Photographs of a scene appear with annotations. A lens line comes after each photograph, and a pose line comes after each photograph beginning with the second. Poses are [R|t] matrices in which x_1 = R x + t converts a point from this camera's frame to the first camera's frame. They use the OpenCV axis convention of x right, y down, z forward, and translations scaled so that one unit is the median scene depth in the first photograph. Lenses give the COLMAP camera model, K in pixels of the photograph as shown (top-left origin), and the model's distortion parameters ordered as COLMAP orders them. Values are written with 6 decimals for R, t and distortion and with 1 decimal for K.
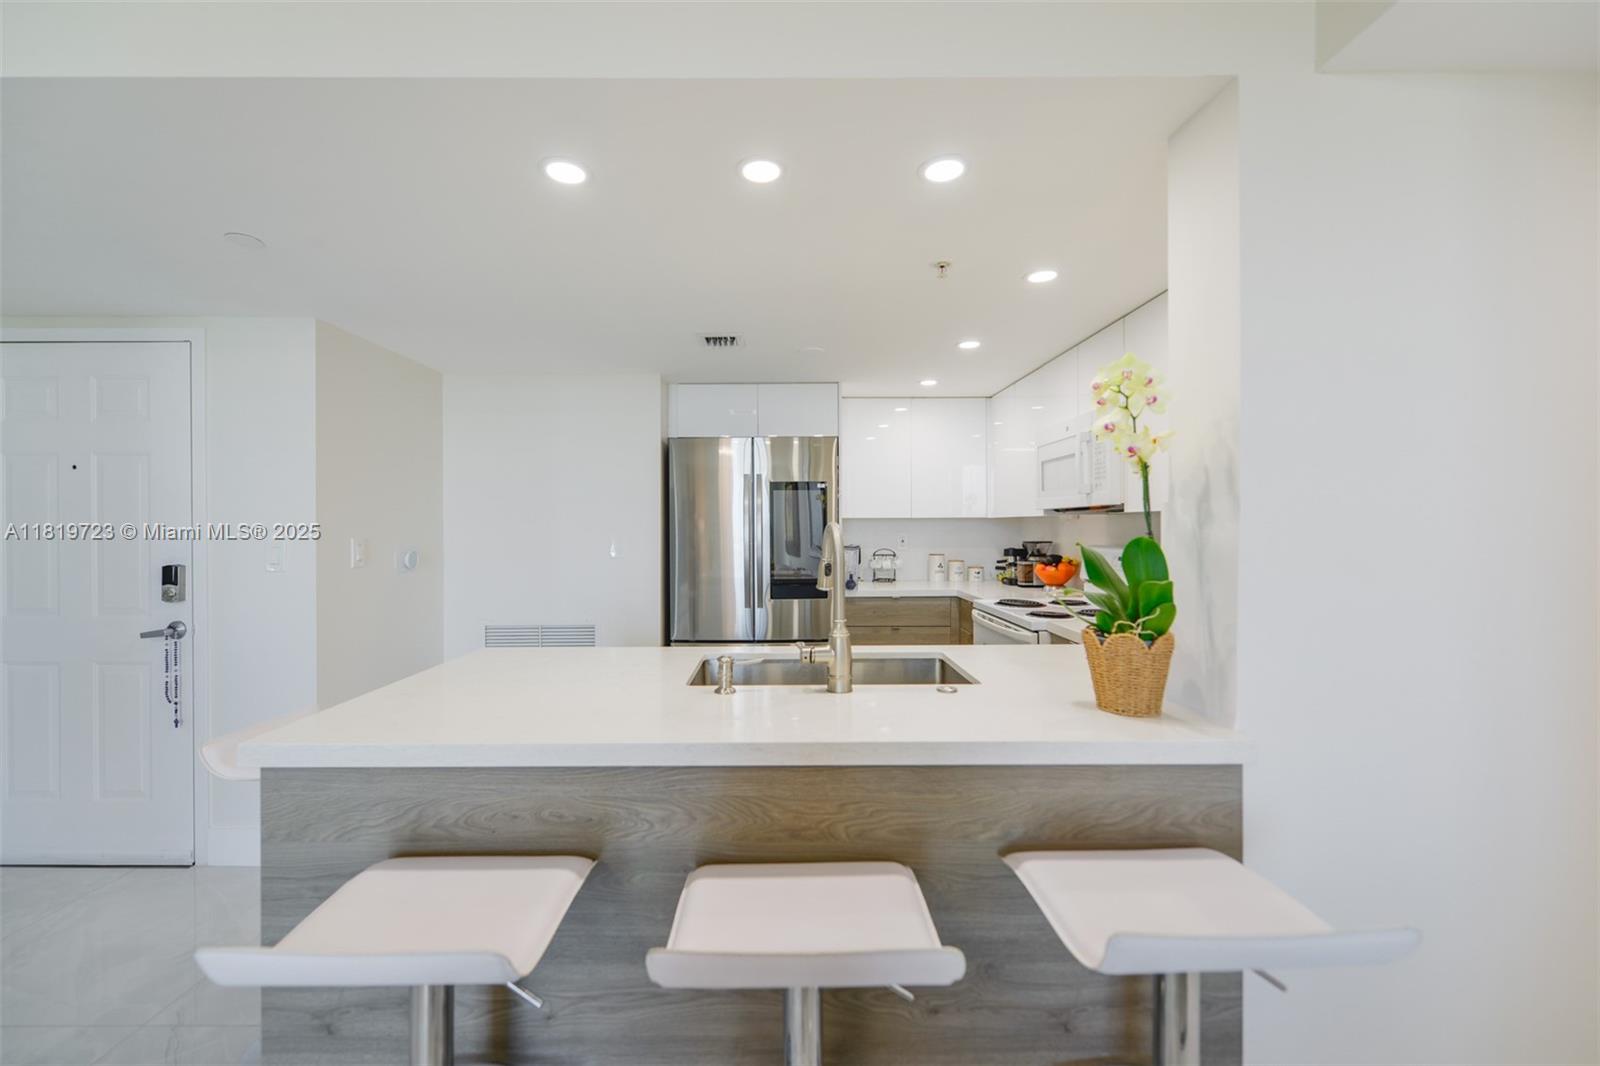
lens RADIAL K [[653.8, 0, 800.0], [0, 653.8, 533.0], [0, 0, 1]] dist [0.000218, -0.000141]
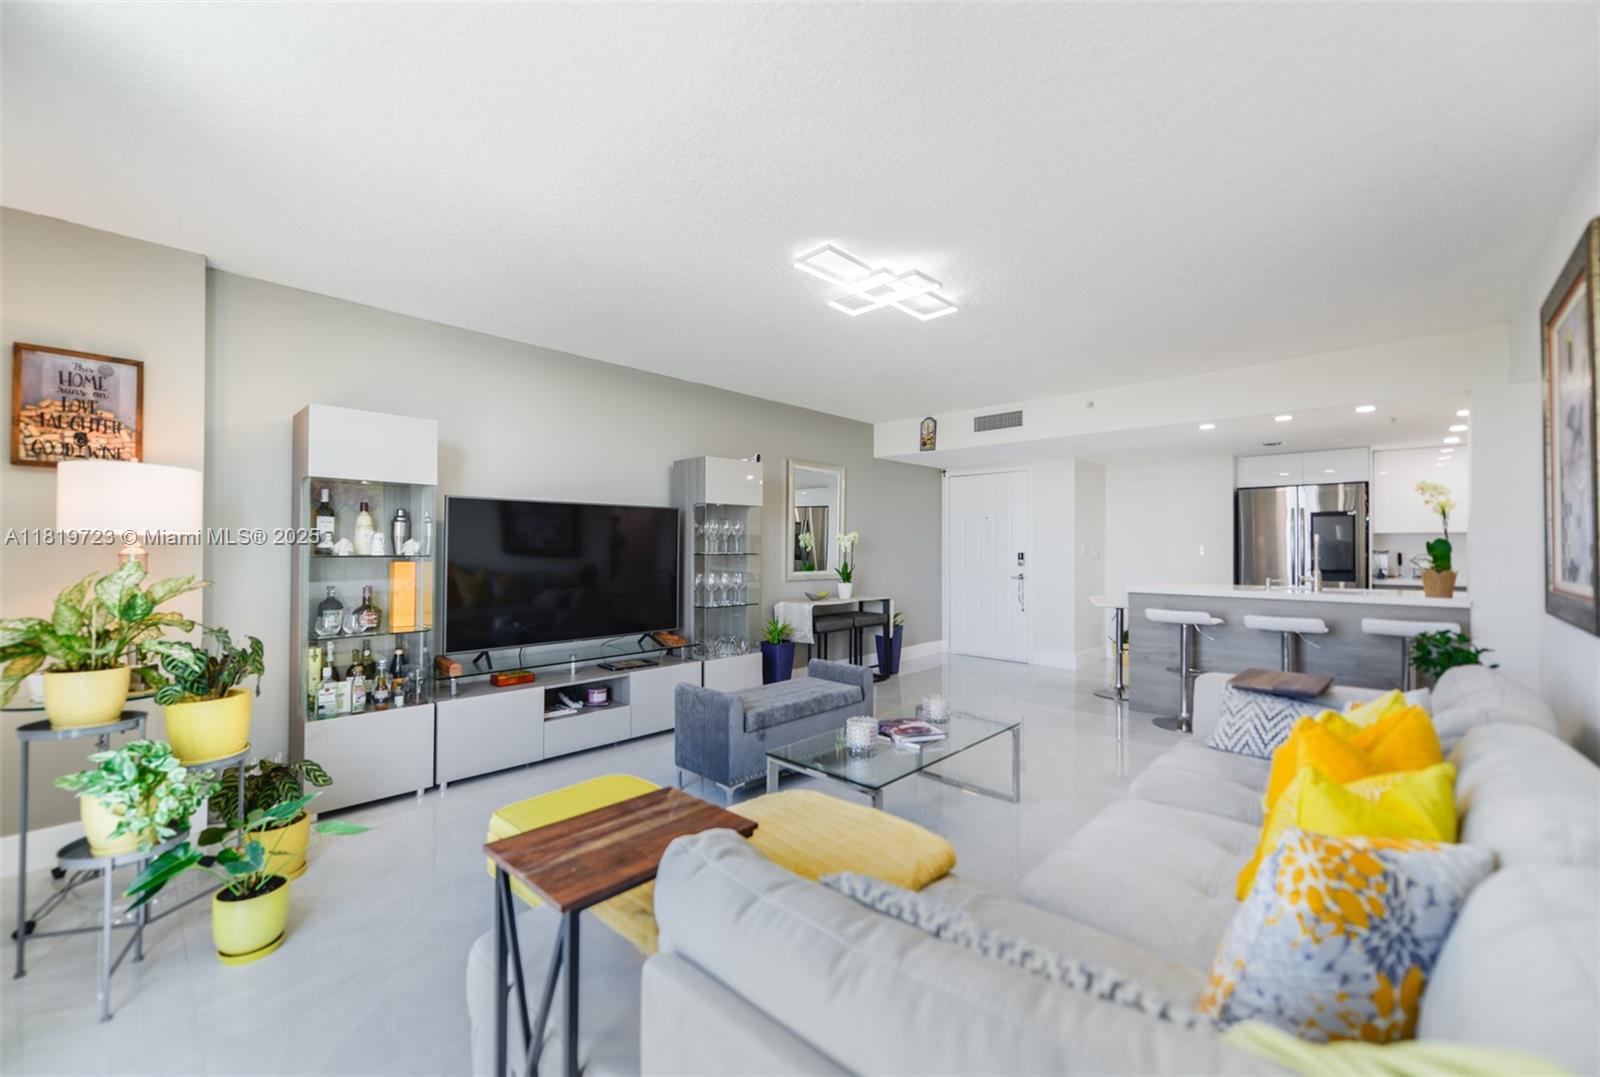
lens RADIAL K [[664.3, 0, 757.6], [0, 664.3, 542.1], [0, 0, 1]] dist [0.000209, -0.000021]
pose [[0.695121, 0.000699, -0.718893, 0.272939], [-0.012142, 0.999868, -0.010768, 0.048049], [0.718790, 0.016213, 0.695038, -1.720212]]
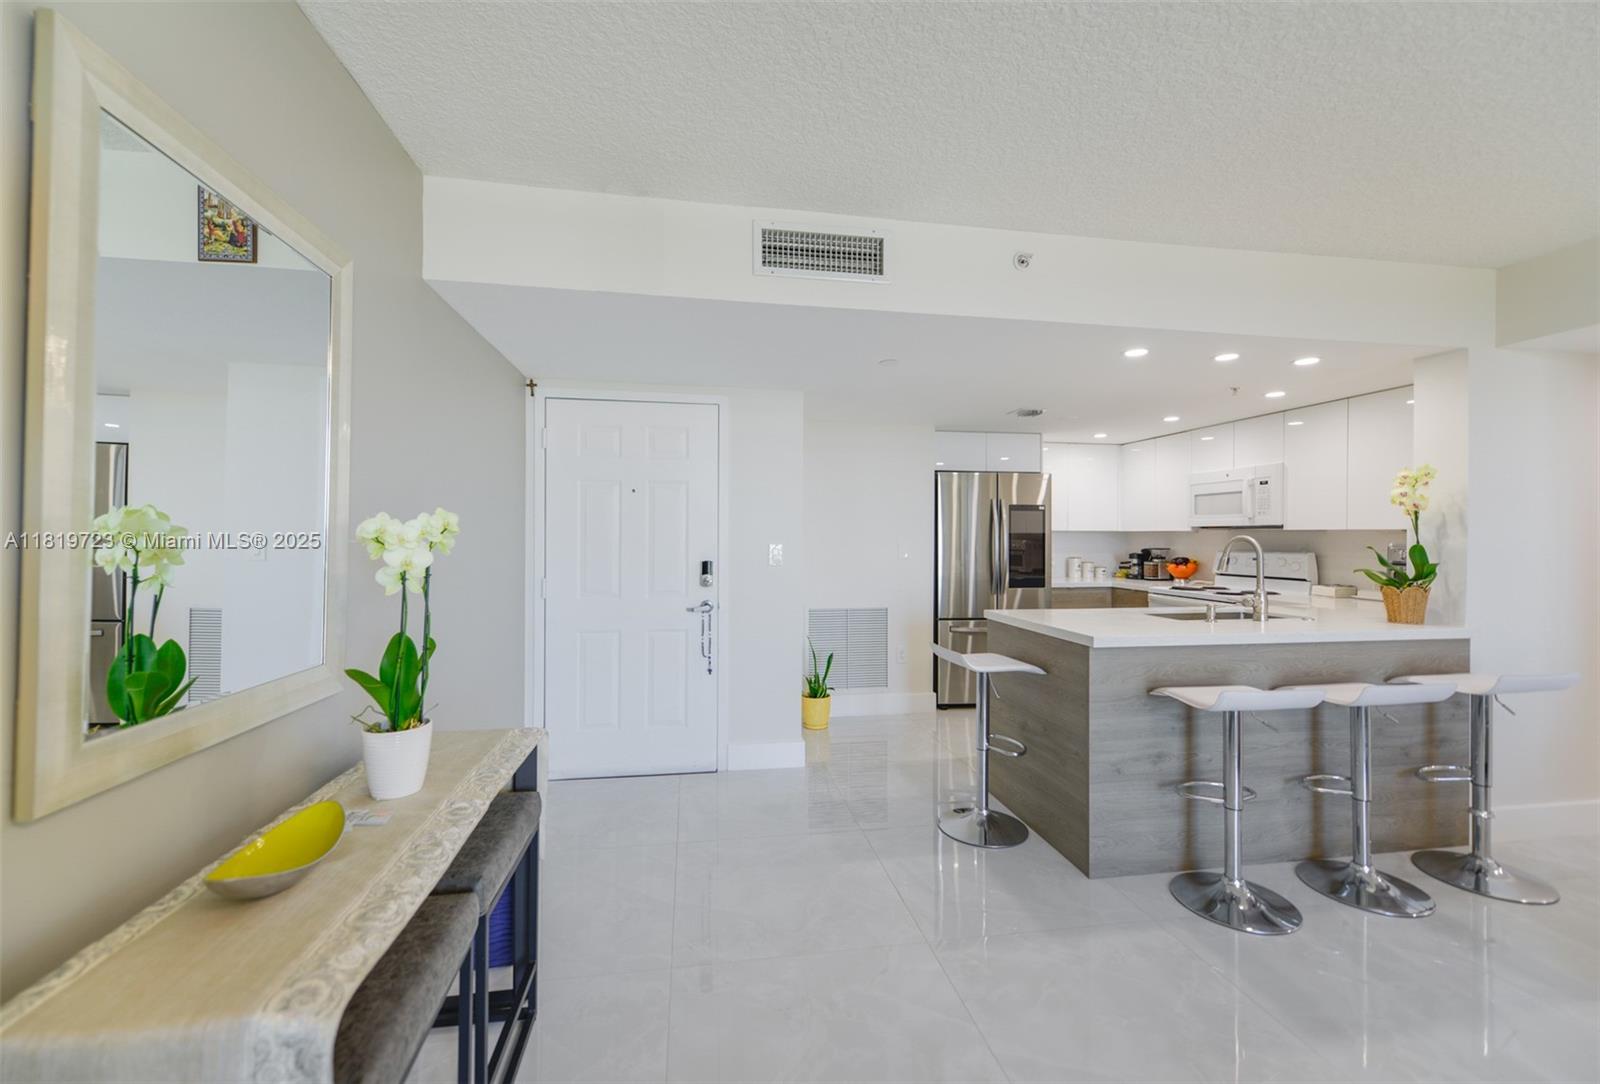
lens RADIAL K [[661.1, 0, 800.0], [0, 661.1, 542.0], [0, 0, 1]] dist [-0.003225, -0.000561]
pose [[0.987525, 0.006402, 0.157332, -0.977040], [-0.006466, 0.999979, -0.000107, 0.007001], [-0.157329, -0.000911, 0.987546, -0.453092]]
